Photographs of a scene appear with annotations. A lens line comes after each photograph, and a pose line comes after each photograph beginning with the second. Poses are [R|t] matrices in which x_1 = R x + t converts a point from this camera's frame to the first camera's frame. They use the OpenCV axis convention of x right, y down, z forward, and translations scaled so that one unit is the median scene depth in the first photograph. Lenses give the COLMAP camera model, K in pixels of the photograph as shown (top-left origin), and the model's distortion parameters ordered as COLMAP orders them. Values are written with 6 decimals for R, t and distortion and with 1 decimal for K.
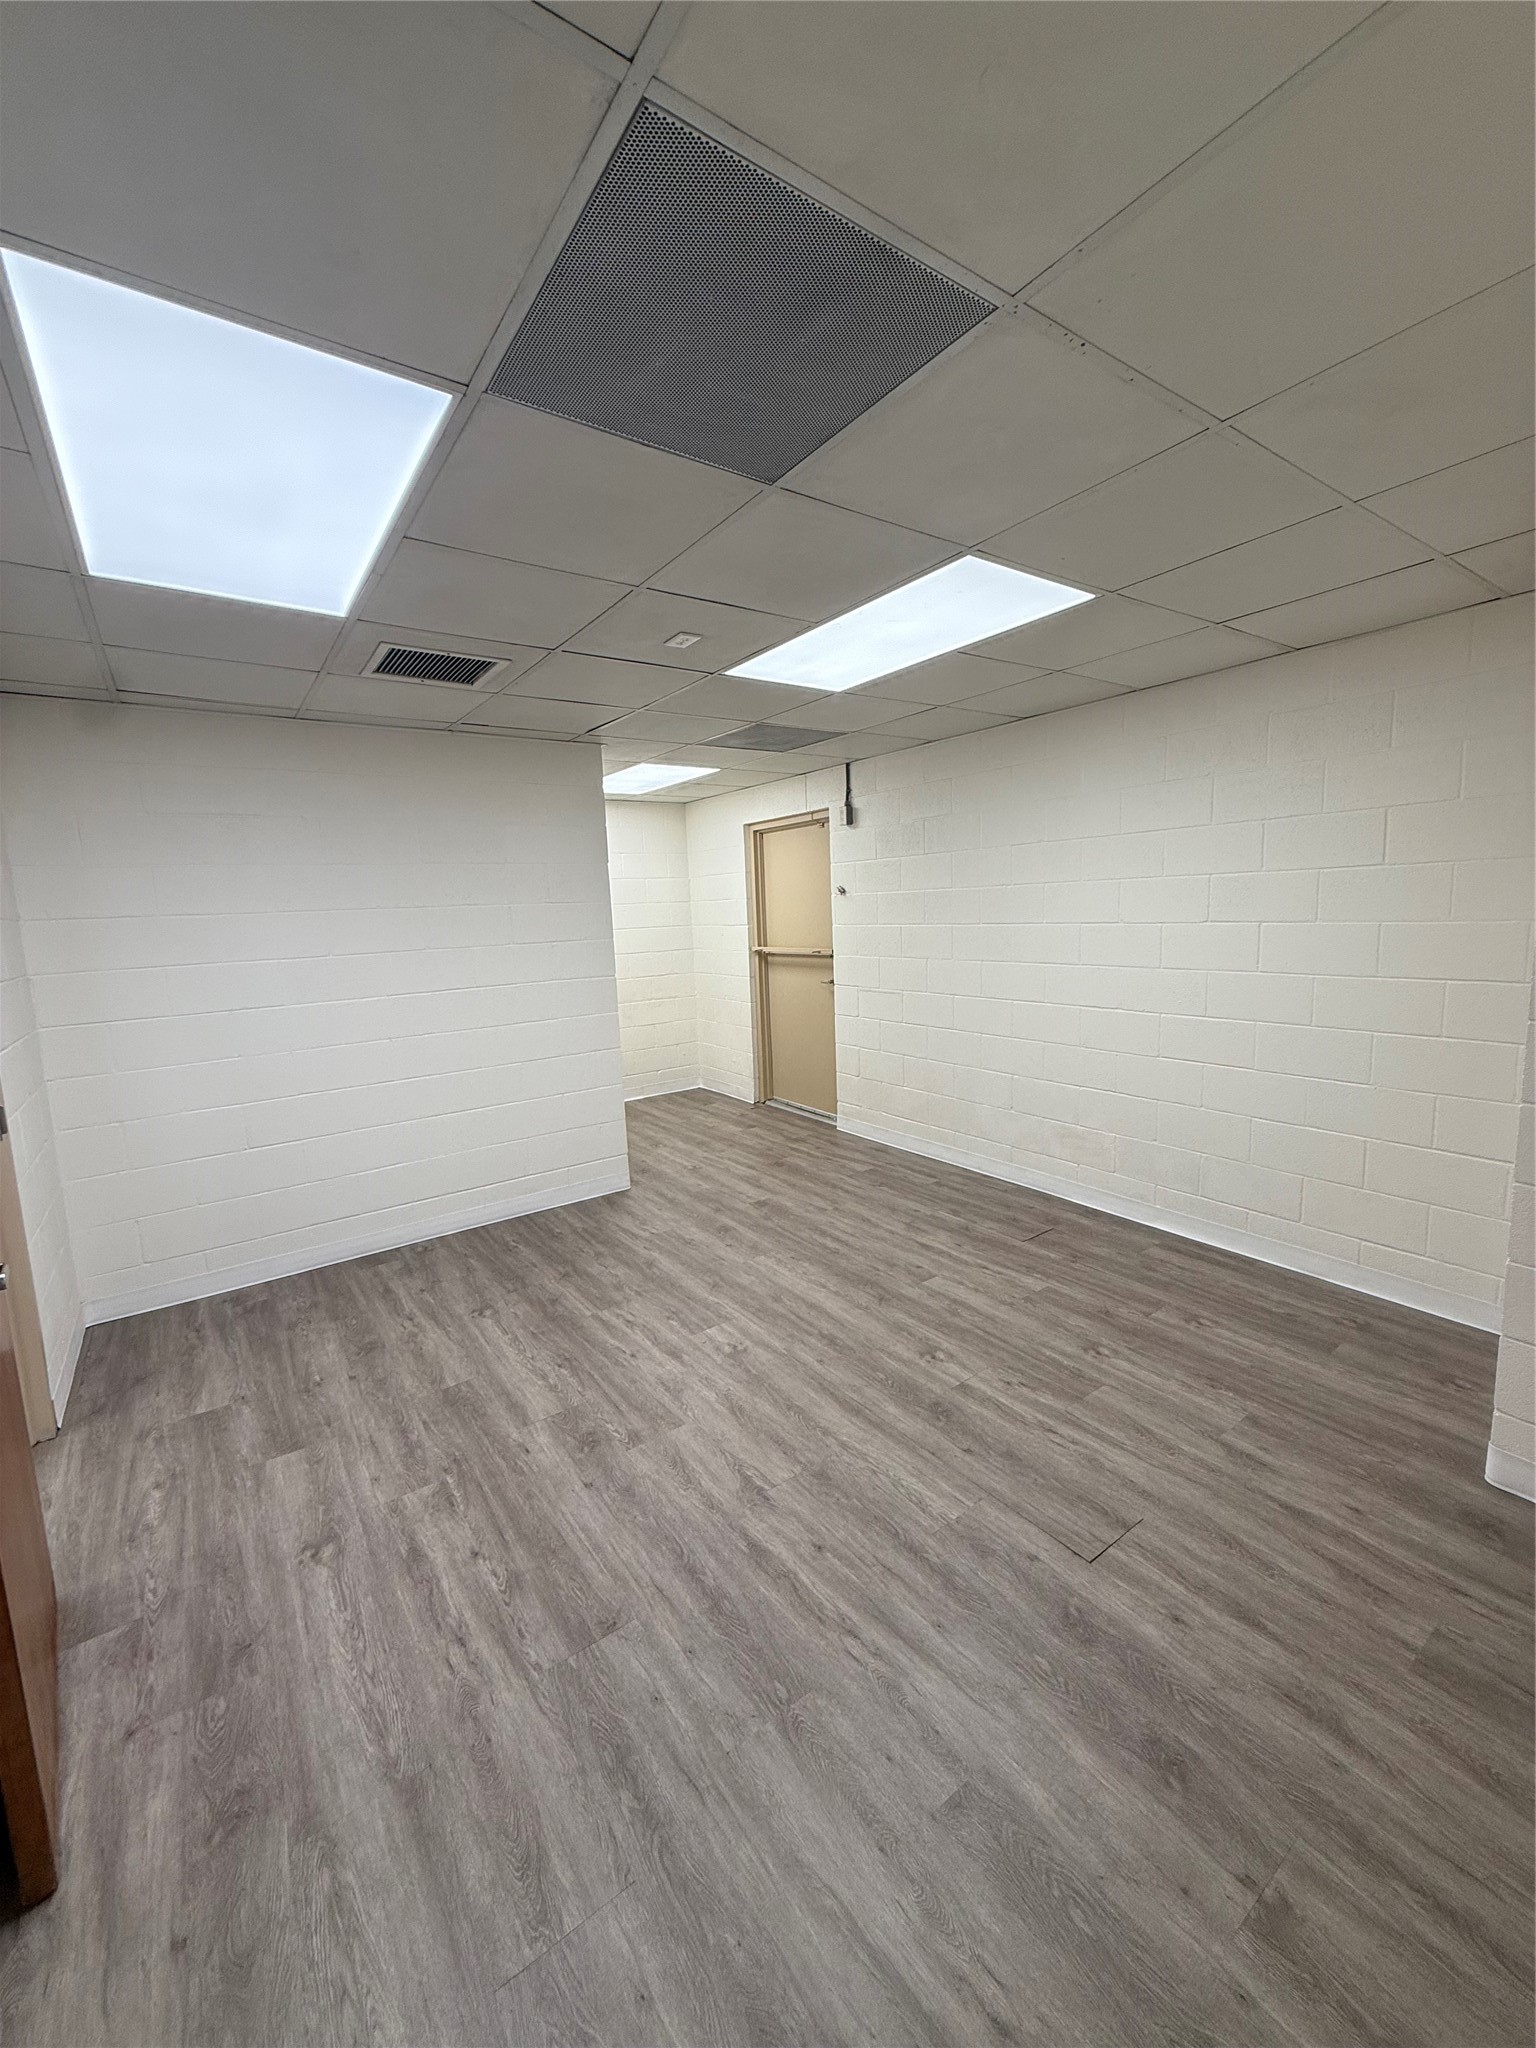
lens RADIAL K [[809.3, 0, 769.5], [0, 809.3, 1018.0], [0, 0, 1]] dist [-0.000206, 0.000345]
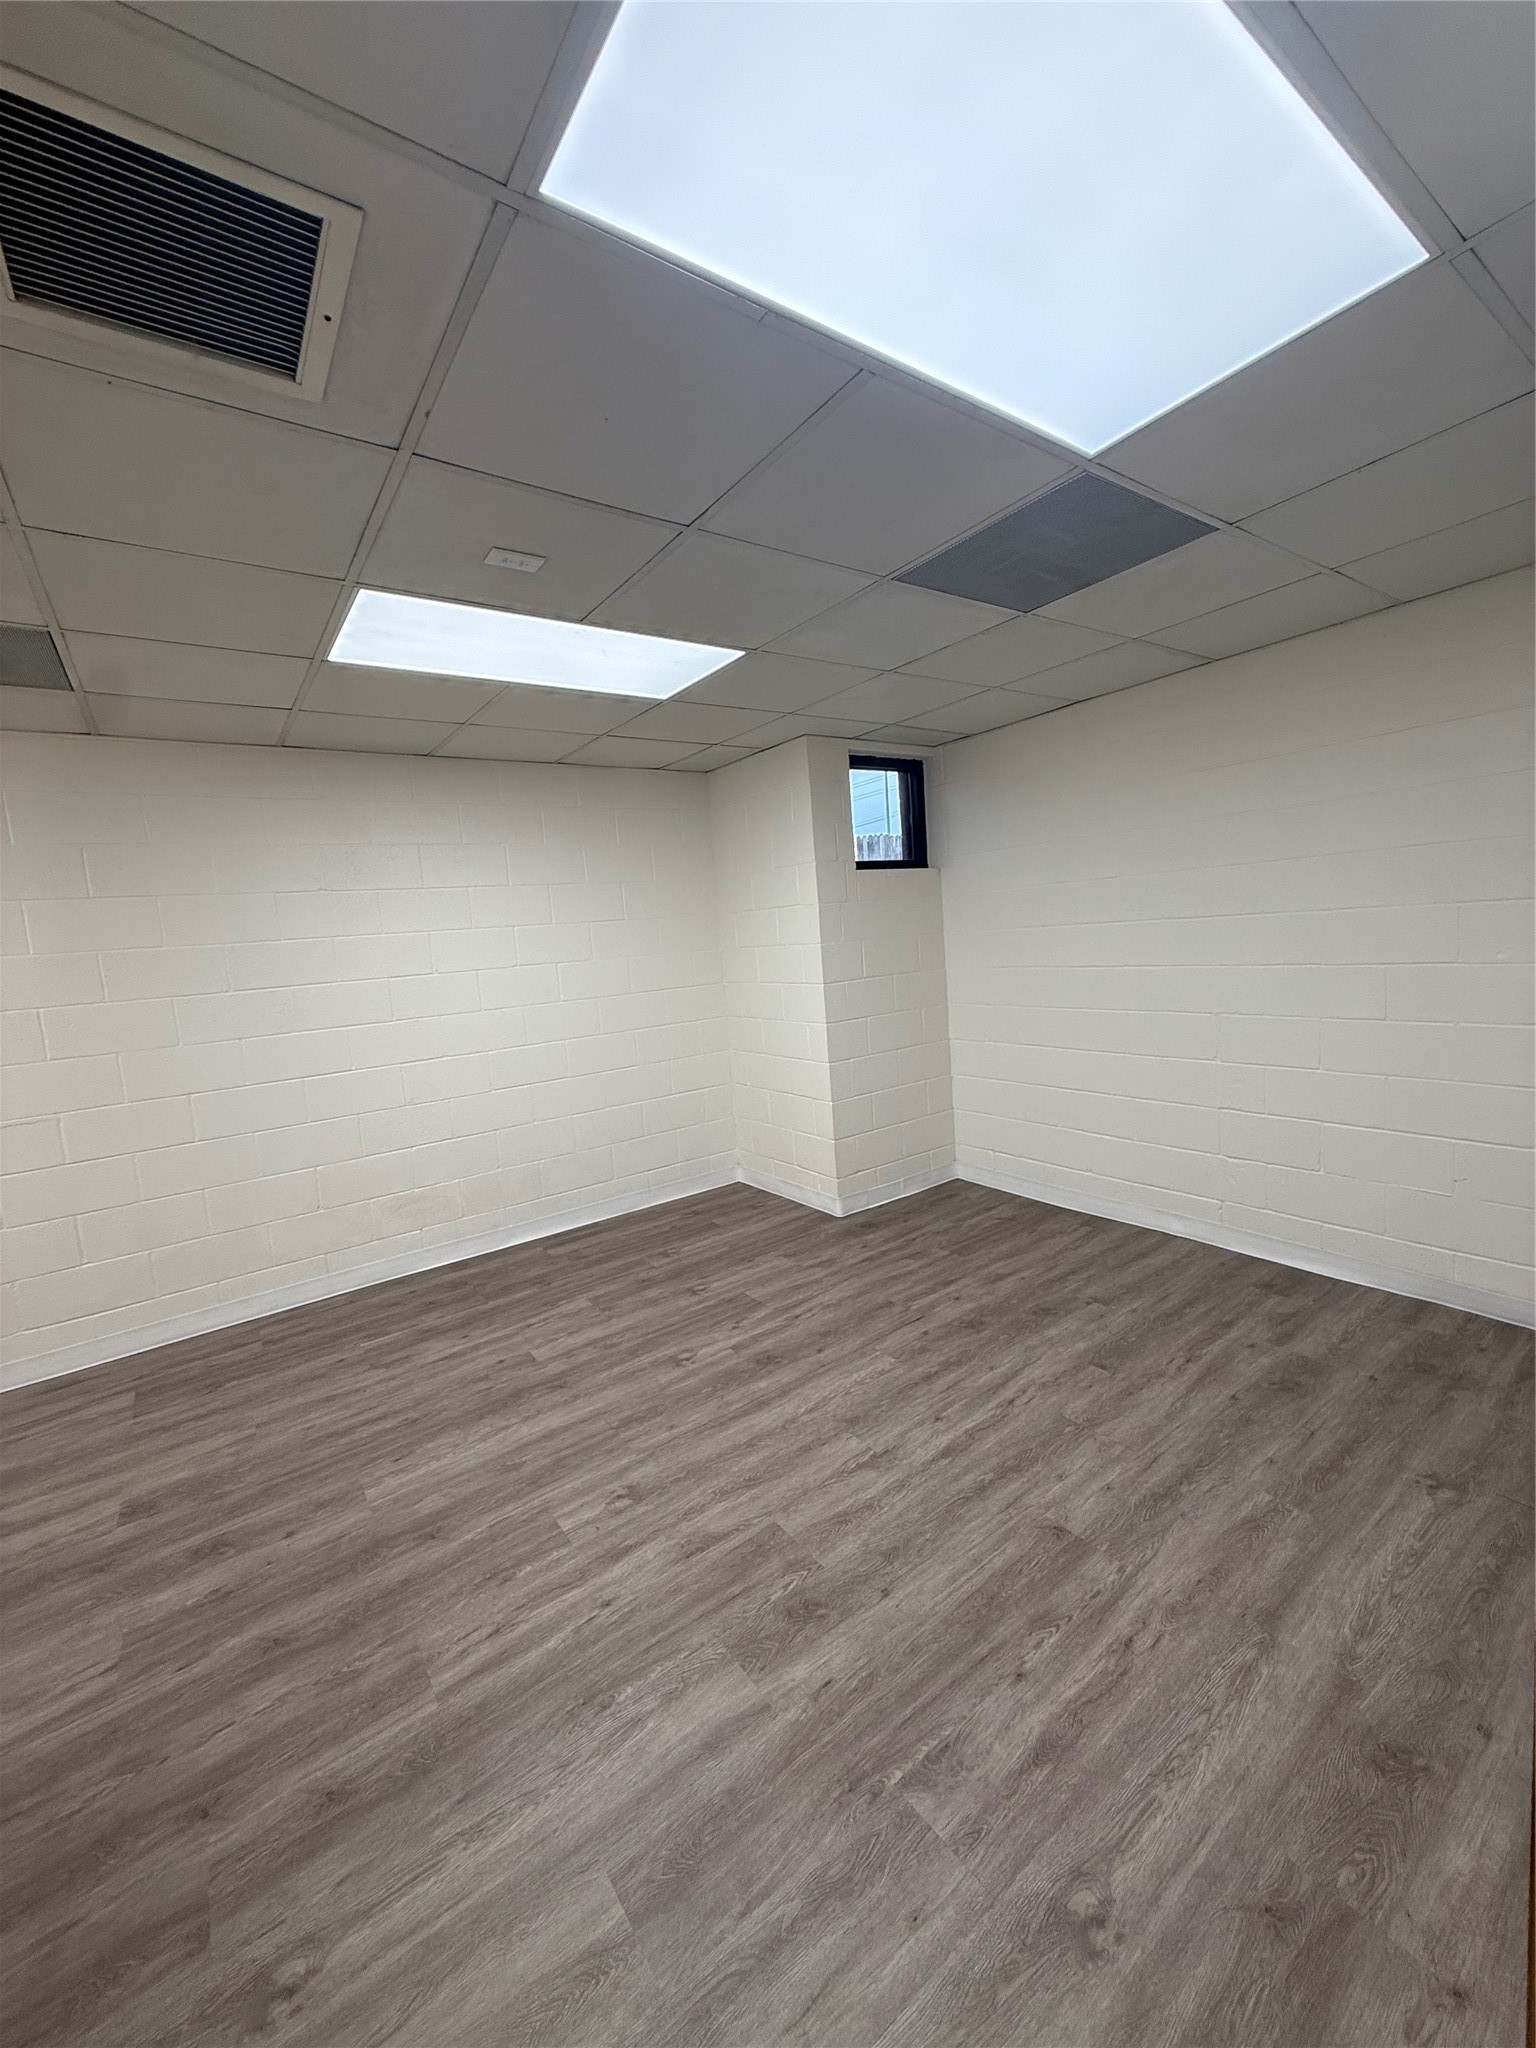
lens RADIAL K [[809.3, 0, 769.5], [0, 809.3, 1018.0], [0, 0, 1]] dist [-0.000206, 0.000345]
pose [[-0.002577, -0.069534, 0.997576, -0.966877], [0.209104, 0.975489, 0.068535, -0.070922], [-0.977890, 0.208774, 0.012026, 0.947665]]
